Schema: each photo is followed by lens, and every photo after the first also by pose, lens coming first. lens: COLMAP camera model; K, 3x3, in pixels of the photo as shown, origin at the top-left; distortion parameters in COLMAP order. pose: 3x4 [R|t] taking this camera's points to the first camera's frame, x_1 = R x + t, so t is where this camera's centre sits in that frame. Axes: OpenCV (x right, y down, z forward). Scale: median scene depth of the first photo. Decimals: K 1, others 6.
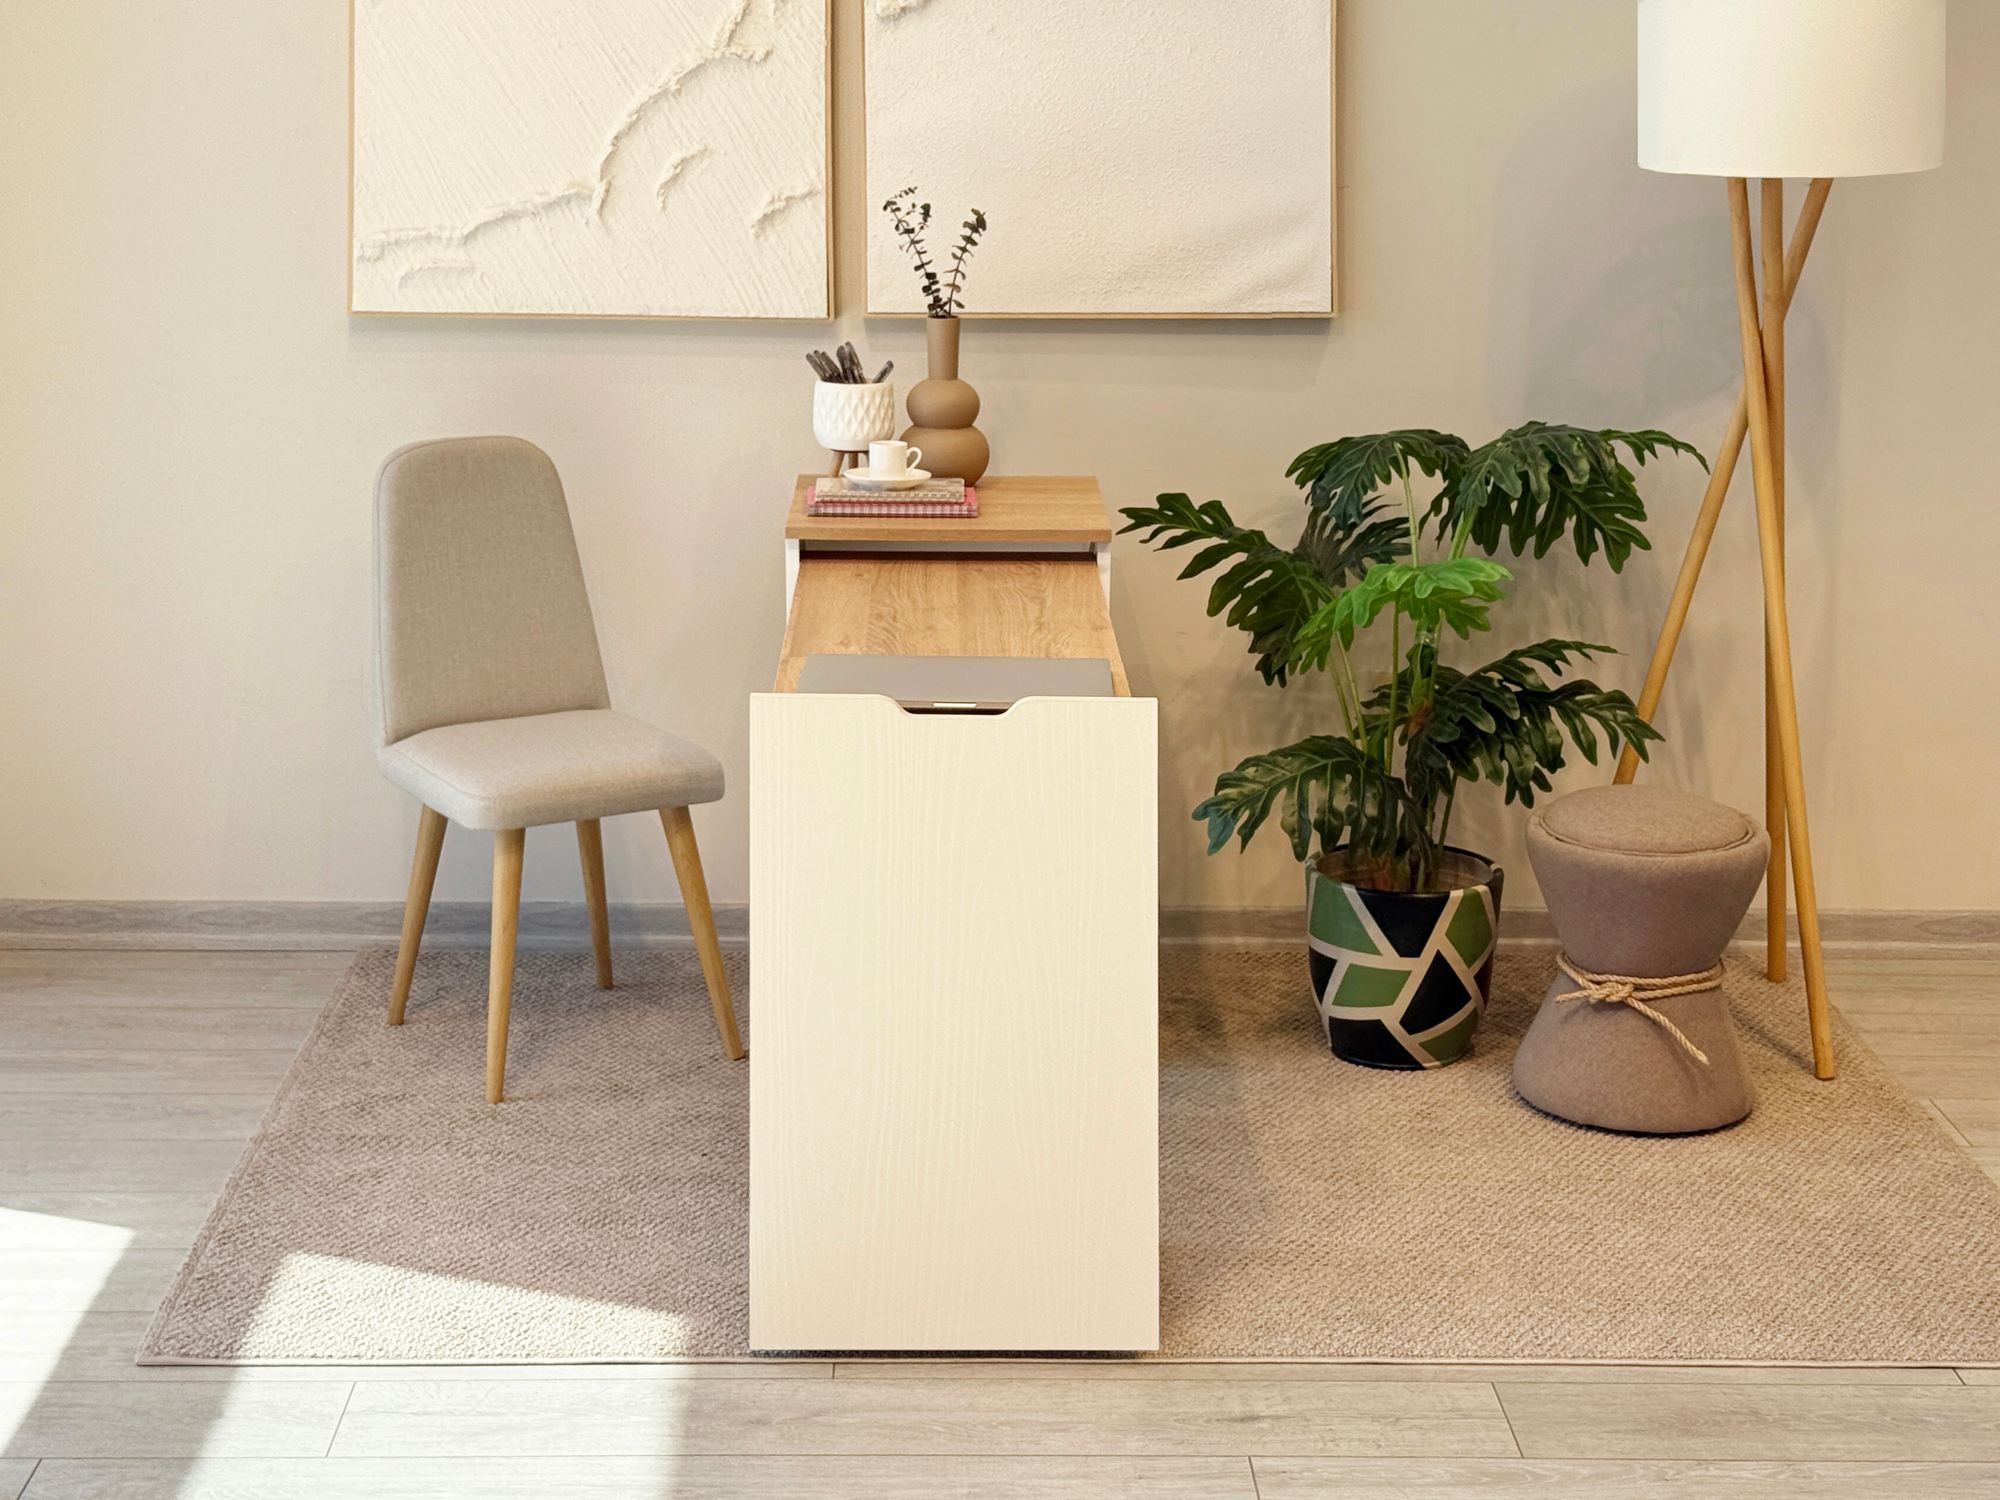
lens RADIAL K [[3310.4, 0, 1009.8], [0, 3310.4, 746.0], [0, 0, 1]] dist [0.145629, 0.000000]
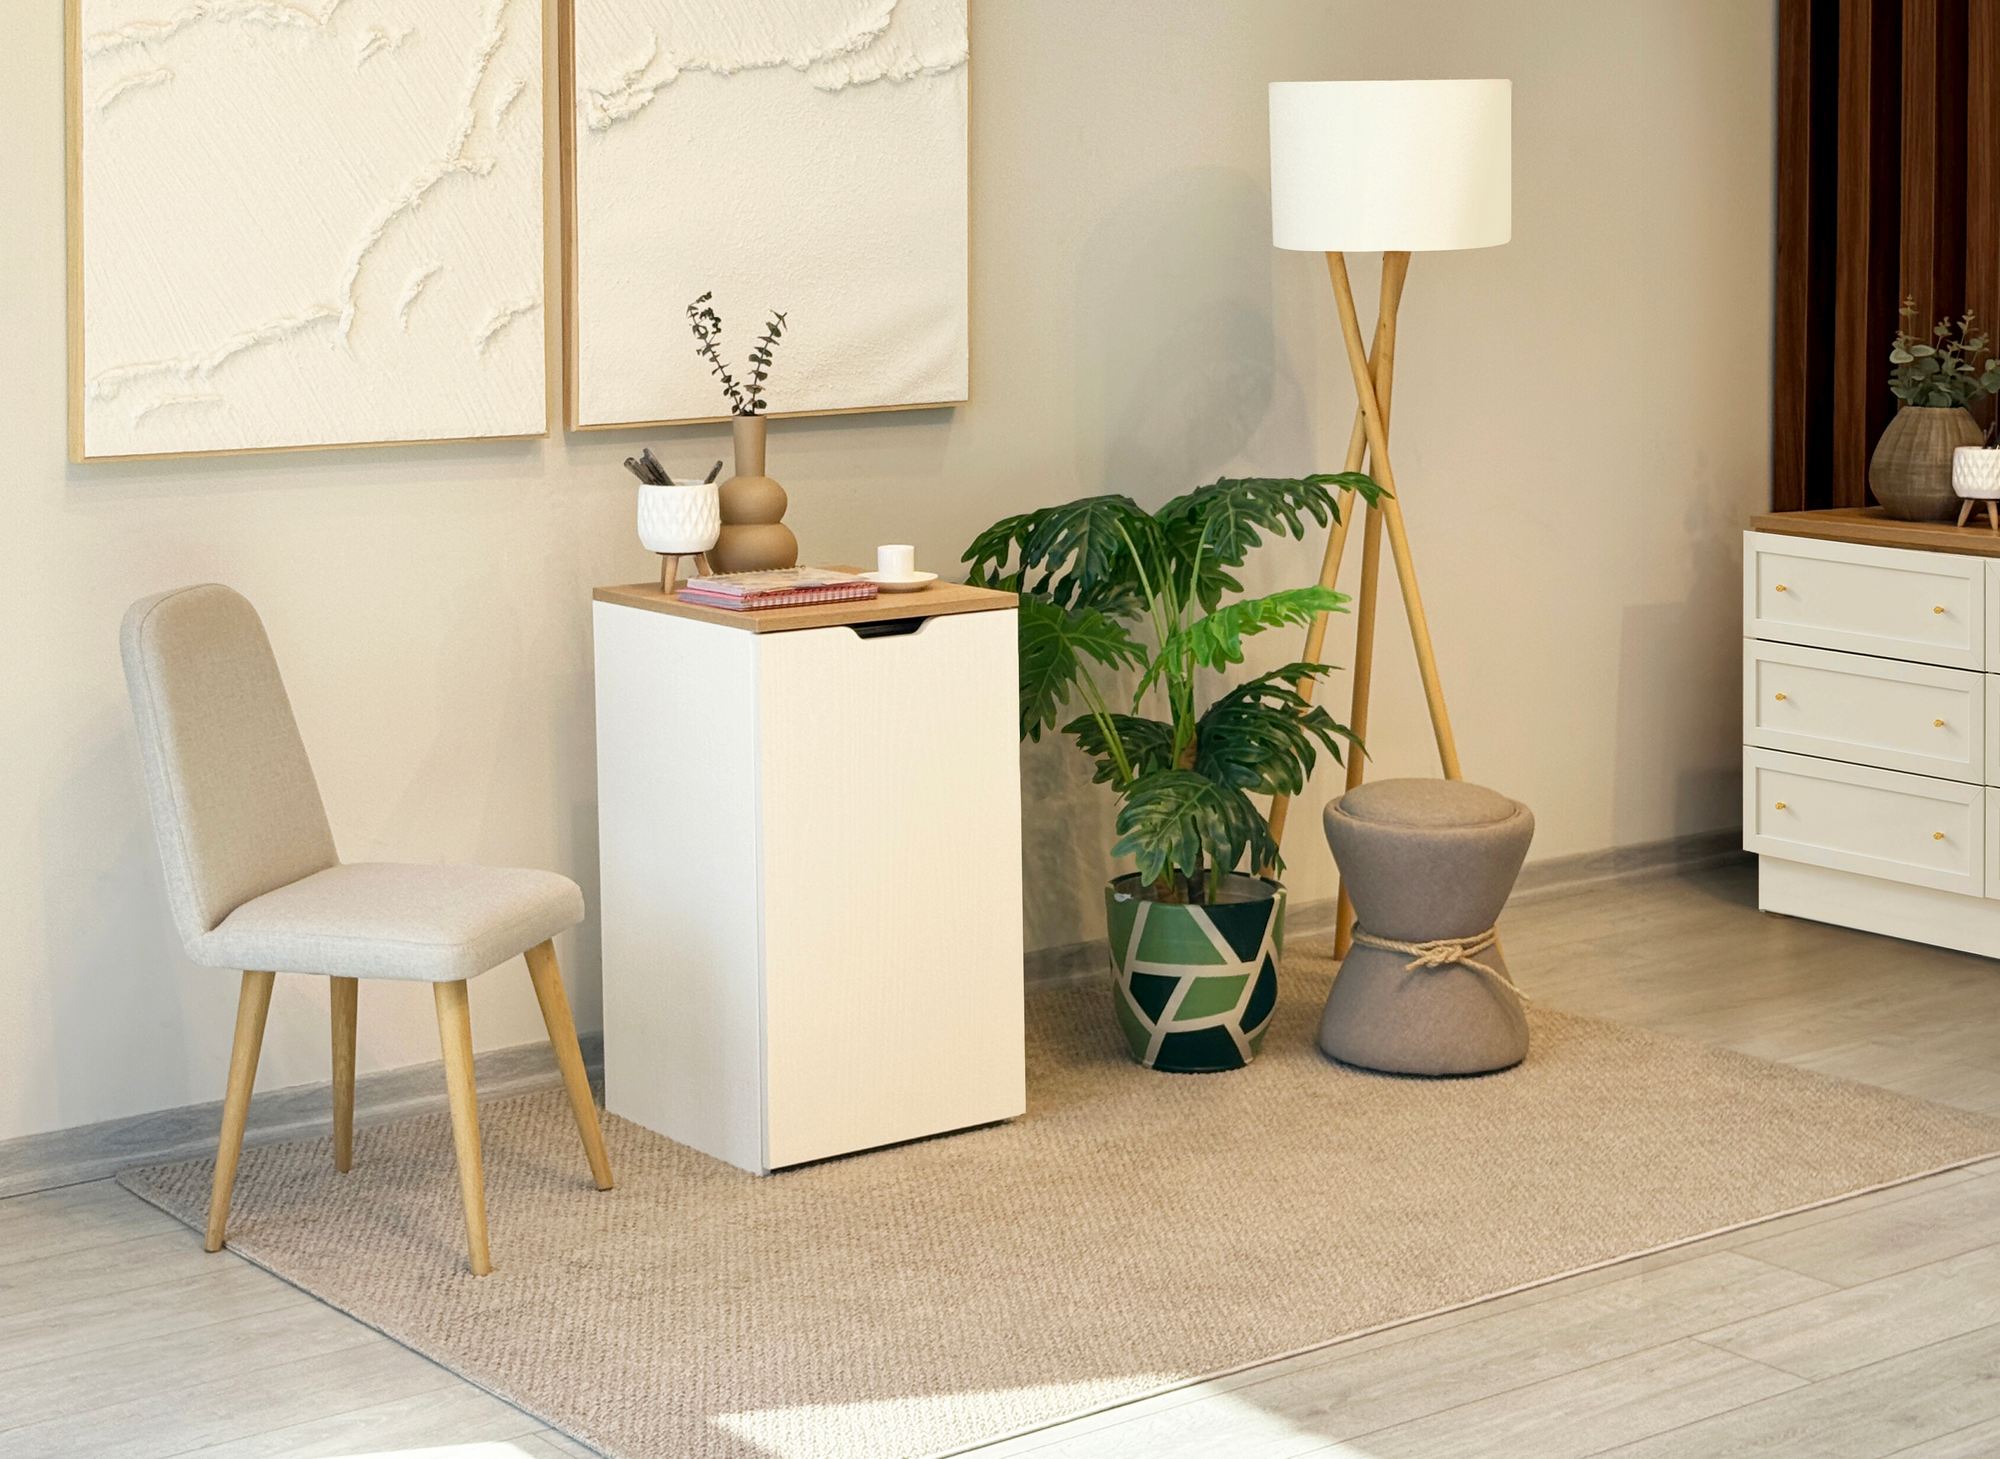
lens RADIAL K [[3316.8, 0, 1011.7], [0, 3316.8, 750.1], [0, 0, 1]] dist [0.150526, 0.000000]
pose [[0.813662, -0.117236, 0.569394, -0.539790], [0.152796, 0.988146, -0.014889, -0.000909], [-0.560898, 0.099116, 0.821930, 0.129770]]
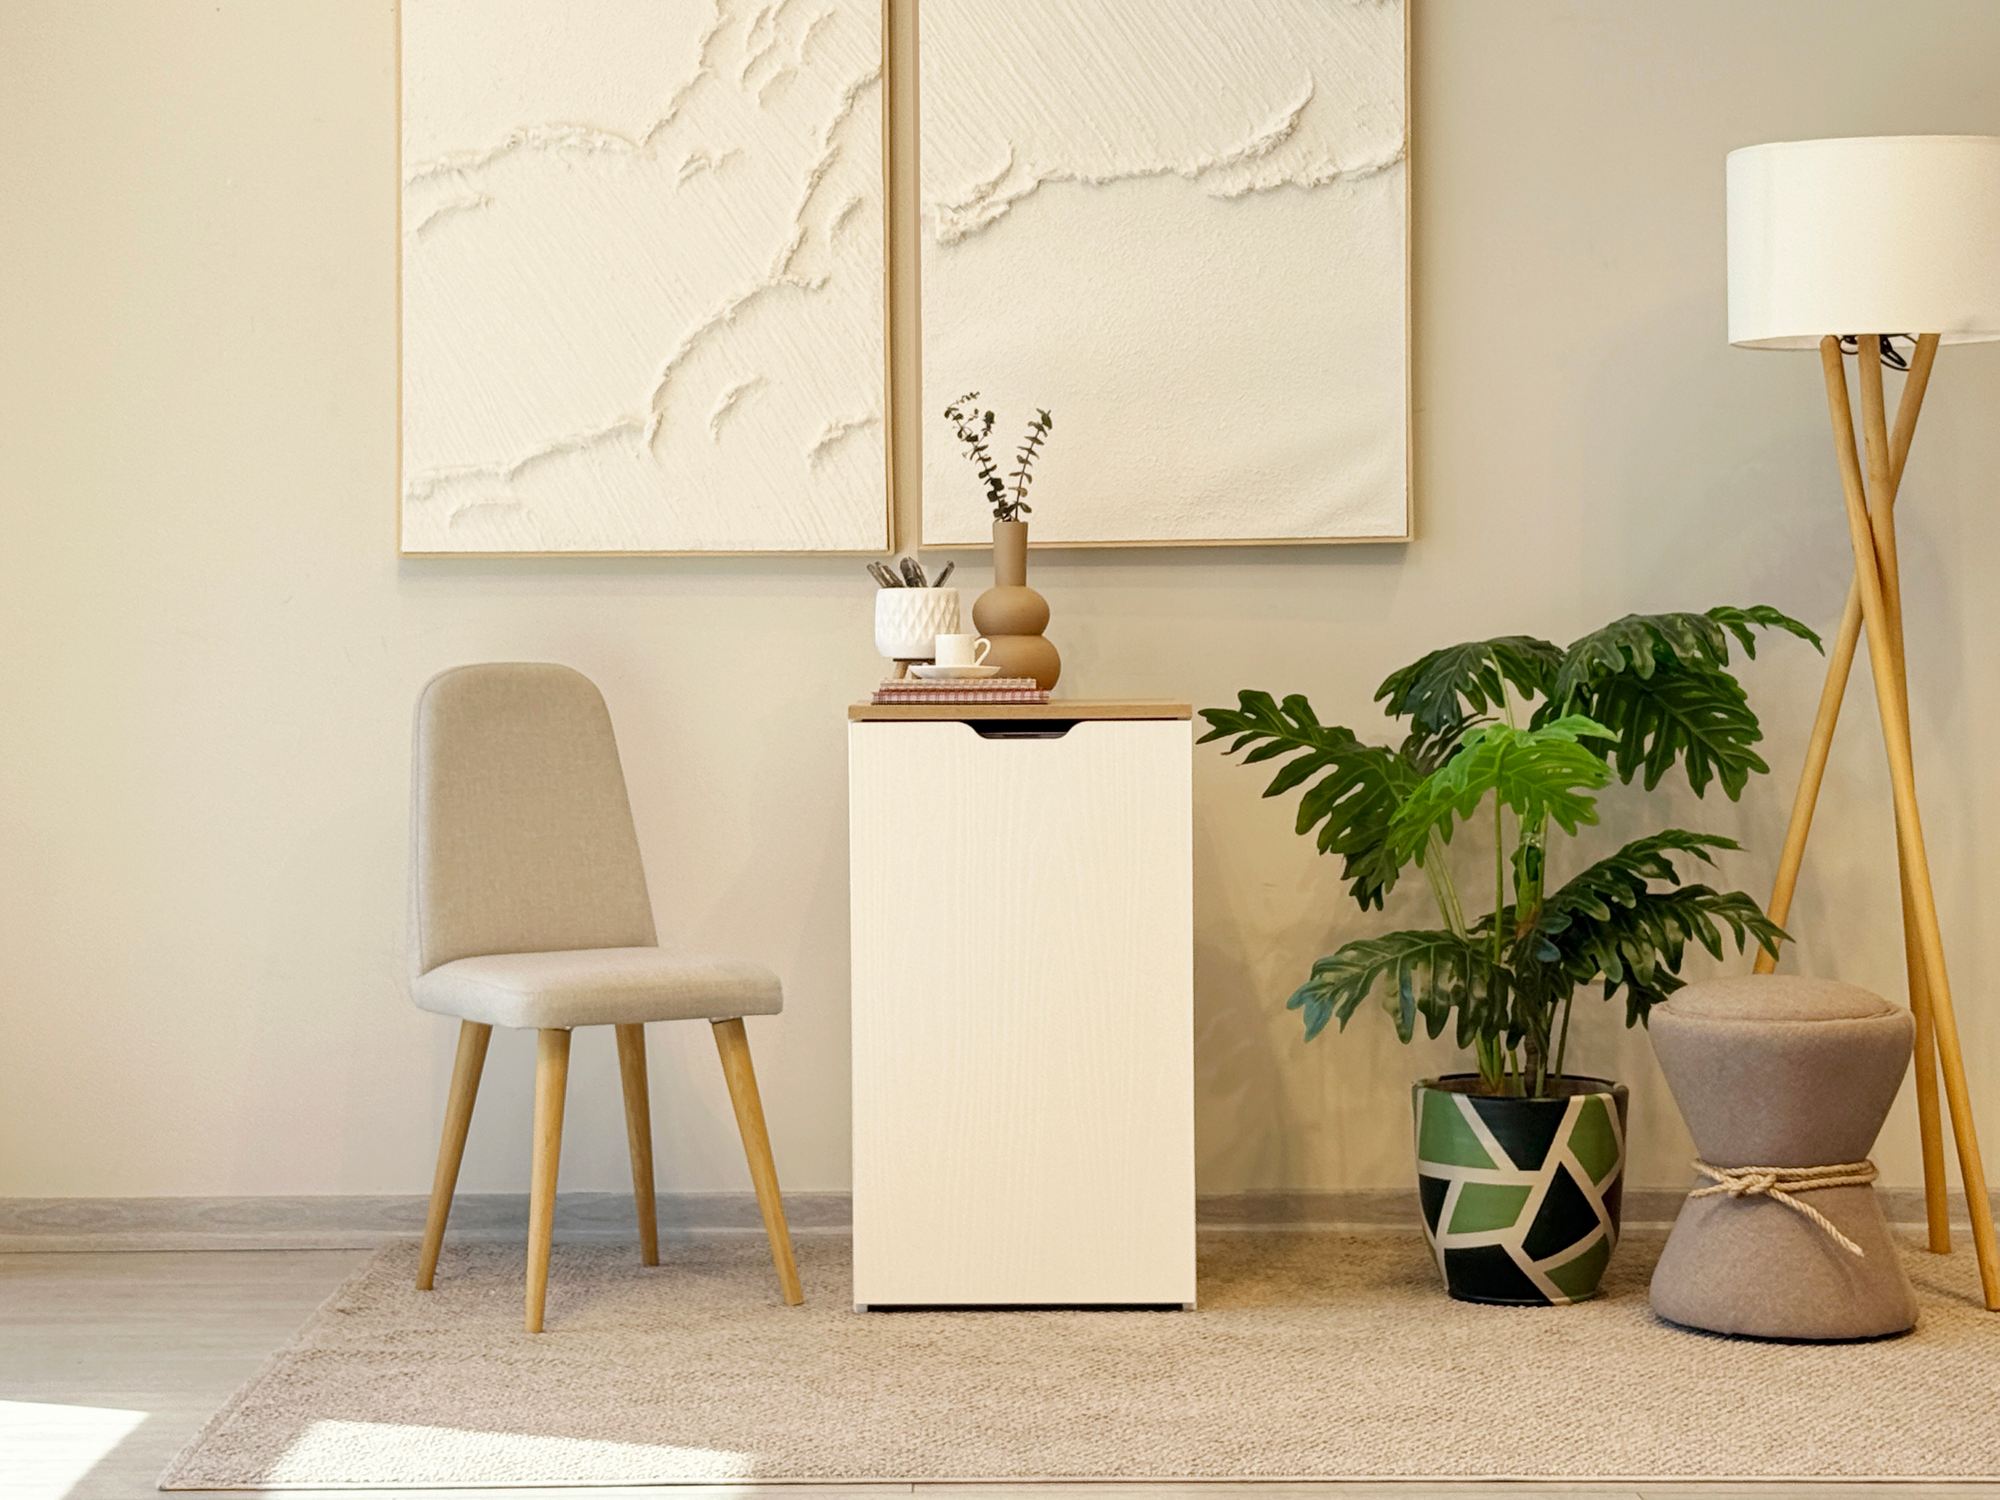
lens RADIAL K [[3732.4, 0, 982.5], [0, 3732.4, 741.3], [0, 0, 1]] dist [0.148851, 0.000000]
pose [[0.999612, -0.018830, -0.020535, -0.006766], [0.014093, 0.977524, -0.210353, 0.157677], [0.024035, 0.209982, 0.977410, -0.039512]]
